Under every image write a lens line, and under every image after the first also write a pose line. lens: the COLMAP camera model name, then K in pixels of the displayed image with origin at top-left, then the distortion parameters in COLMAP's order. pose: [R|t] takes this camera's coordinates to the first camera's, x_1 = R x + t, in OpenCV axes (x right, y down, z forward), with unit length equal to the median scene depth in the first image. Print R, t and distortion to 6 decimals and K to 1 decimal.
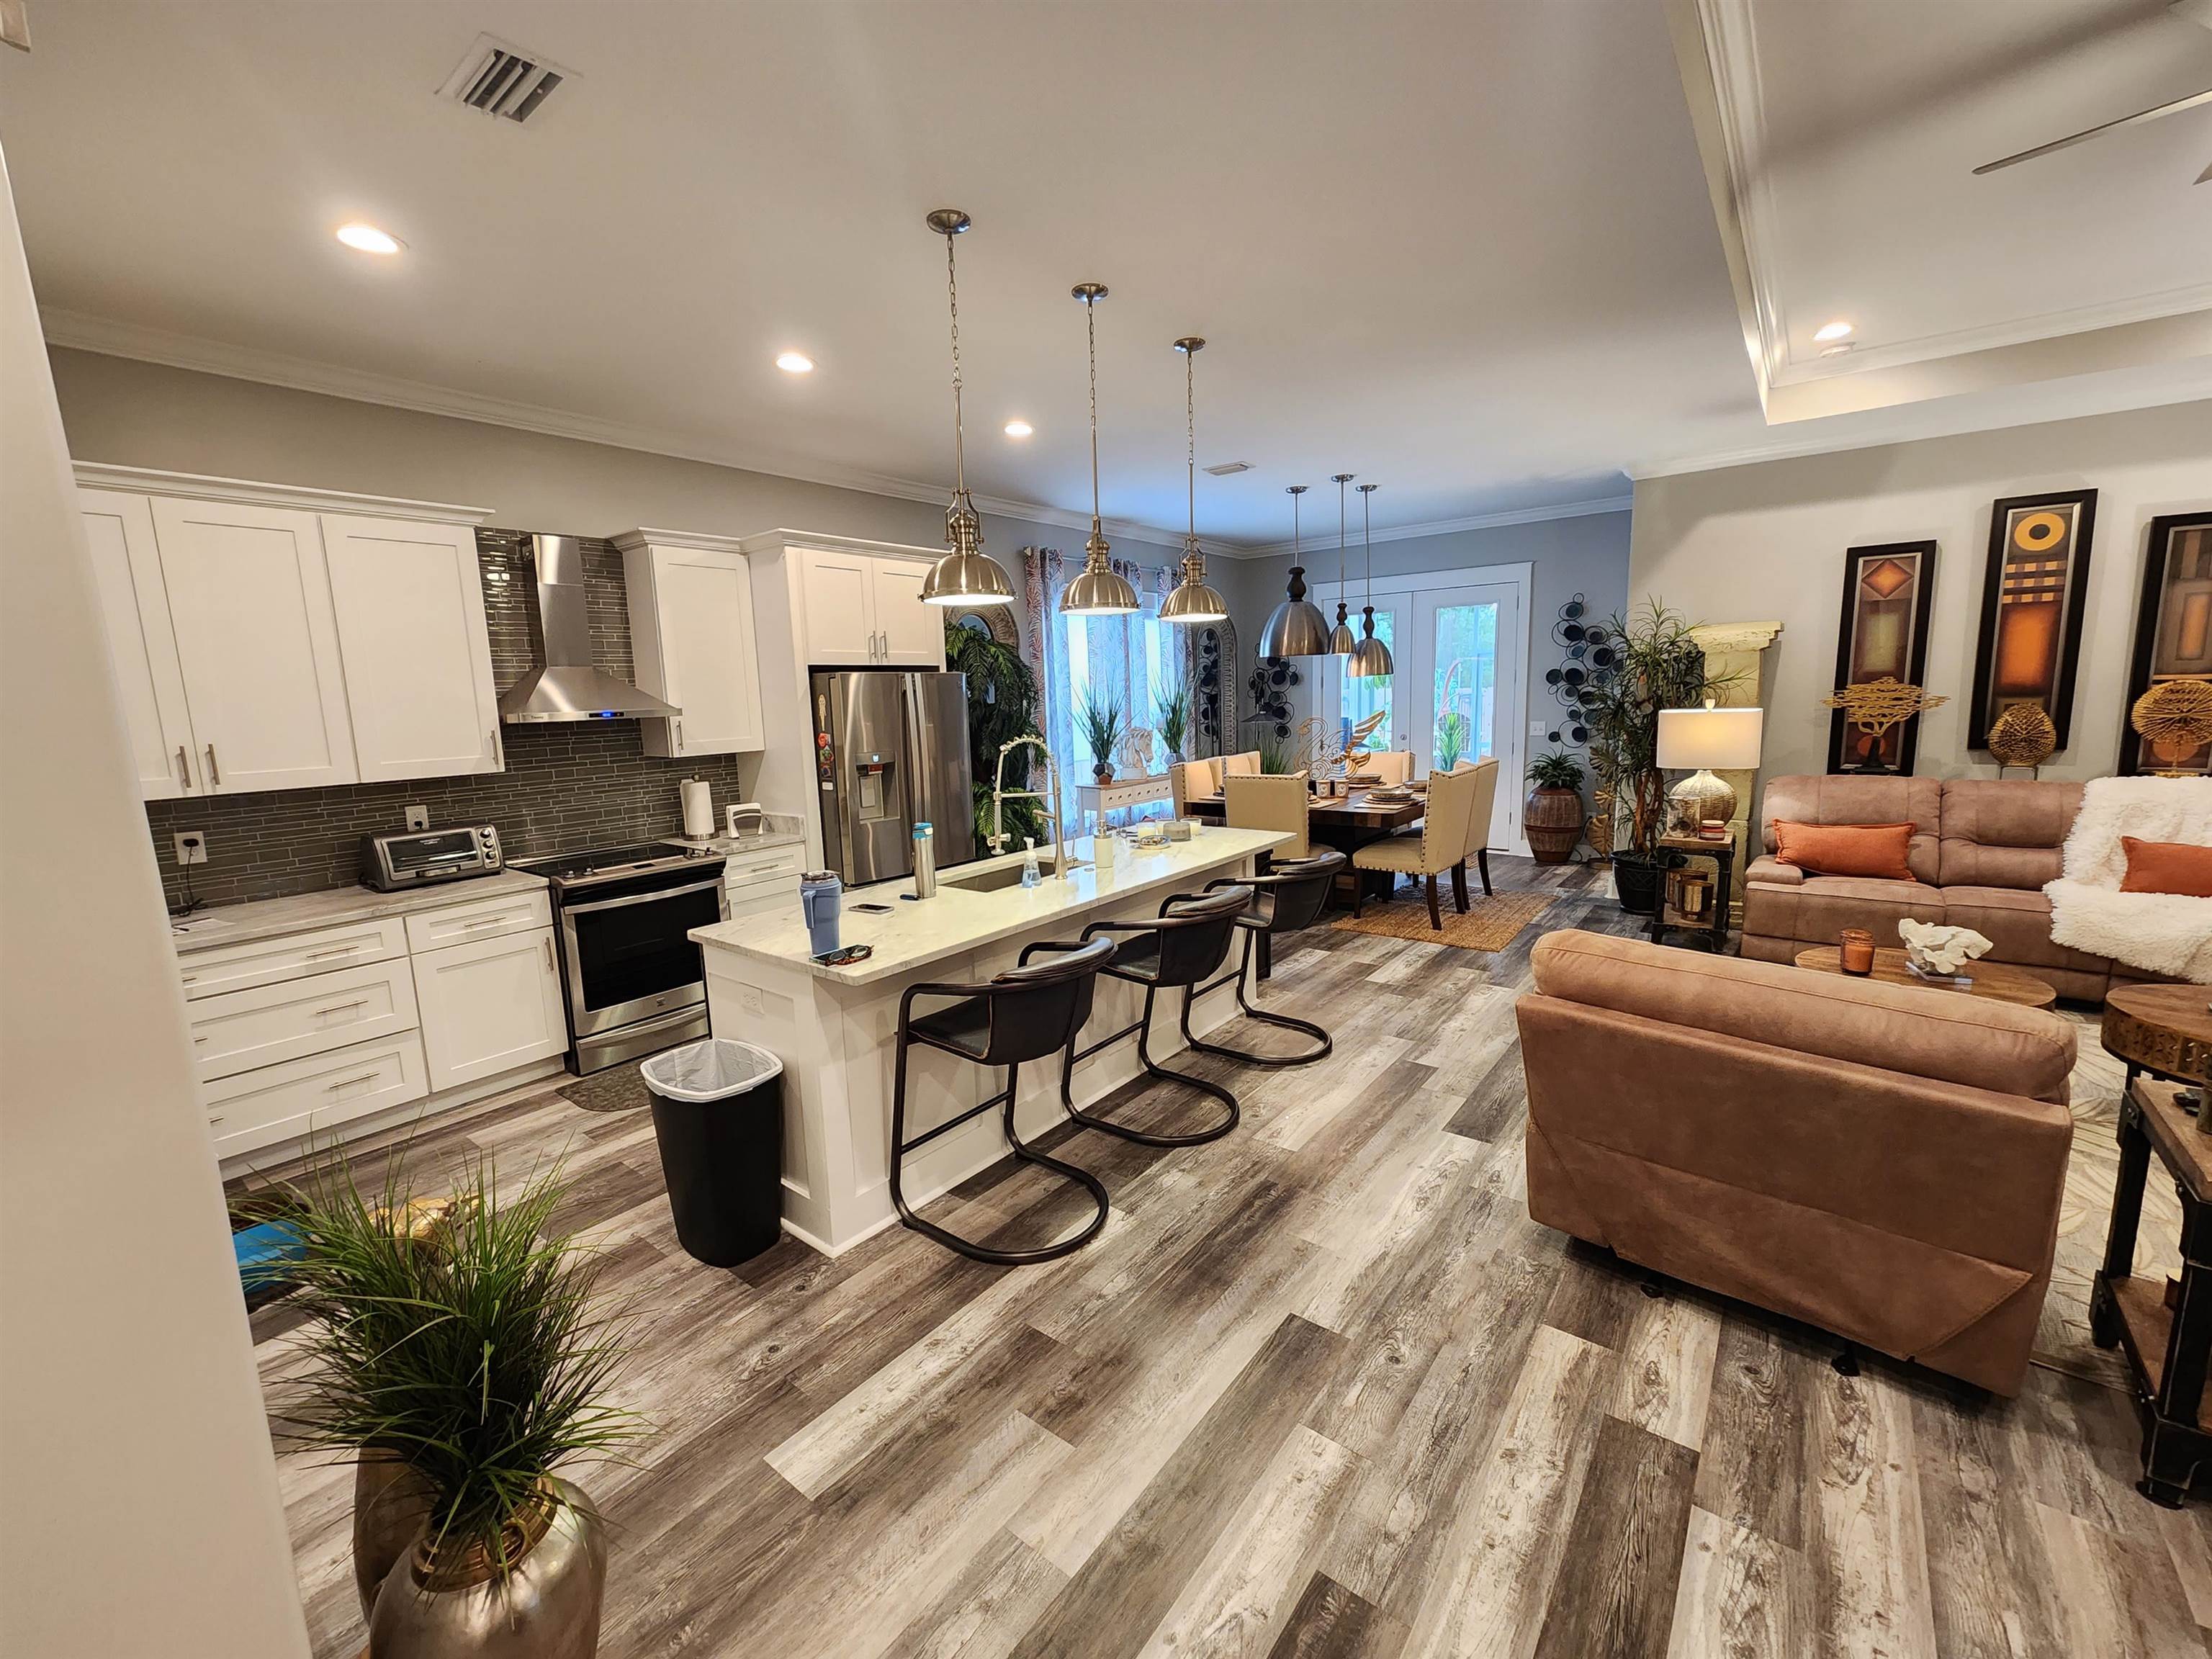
lens RADIAL K [[909.1, 0, 1097.2], [0, 909.1, 825.3], [0, 0, 1]] dist [0.001299, 0.000177]
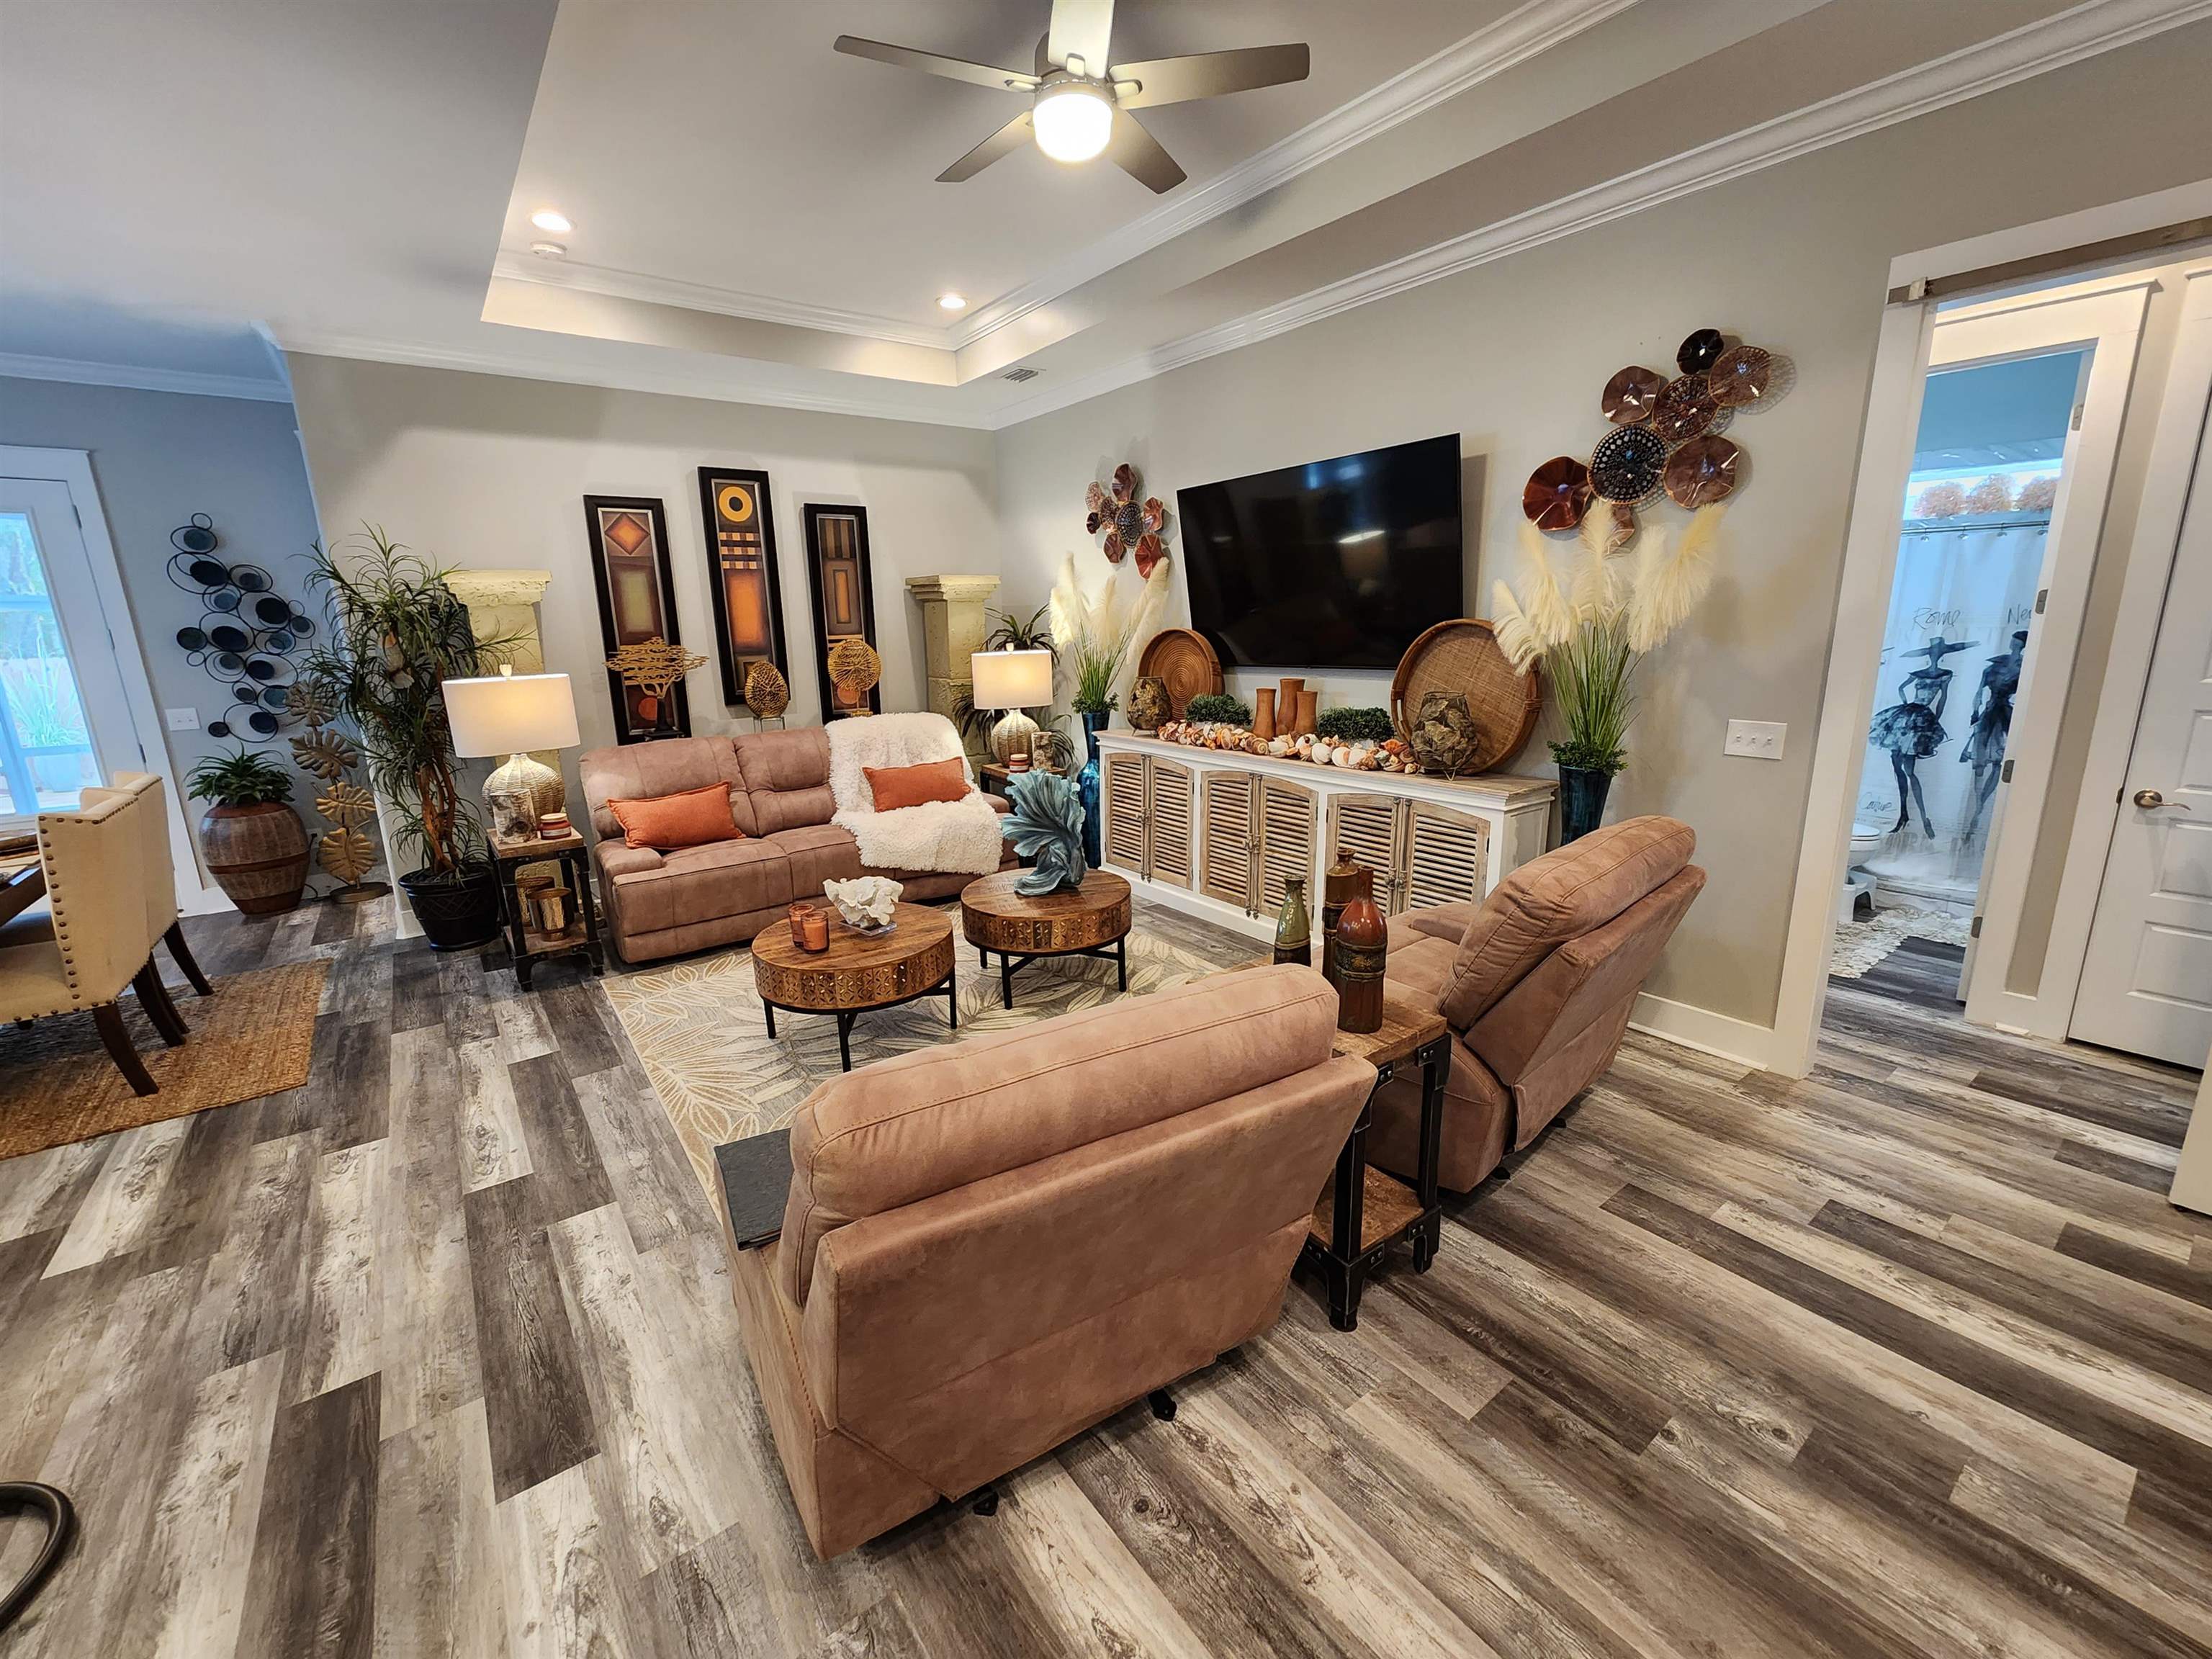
lens RADIAL K [[909.1, 0, 1099.7], [0, 909.1, 826.0], [0, 0, 1]] dist [0.001299, 0.000177]
pose [[0.258064, -0.193265, 0.946600, 0.034142], [0.161071, 0.974682, 0.155087, -0.043975], [-0.952607, 0.112448, 0.282659, 0.321744]]
